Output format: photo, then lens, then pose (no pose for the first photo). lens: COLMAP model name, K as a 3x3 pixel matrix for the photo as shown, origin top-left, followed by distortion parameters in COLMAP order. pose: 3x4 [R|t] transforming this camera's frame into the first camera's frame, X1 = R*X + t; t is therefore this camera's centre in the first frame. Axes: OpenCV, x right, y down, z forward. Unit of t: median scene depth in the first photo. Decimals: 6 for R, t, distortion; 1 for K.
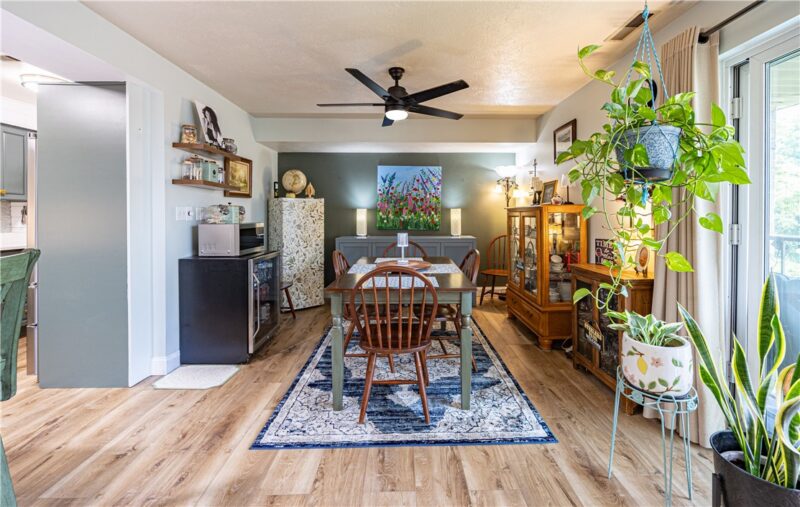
lens RADIAL K [[332.9, 0, 414.6], [0, 332.9, 220.4], [0, 0, 1]] dist [-0.000506, -0.000116]
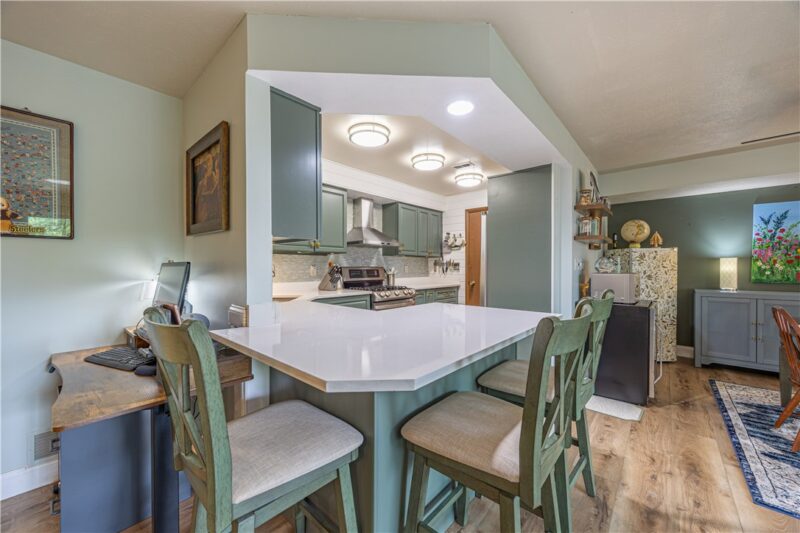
lens RADIAL K [[306.9, 0, 397.1], [0, 306.9, 269.0], [0, 0, 1]] dist [0.000587, 0.000112]
pose [[0.733203, 0.006053, -0.679983, -0.267626], [-0.008431, 0.999964, -0.000189, 0.000975], [0.679957, 0.005872, 0.733228, -0.159589]]
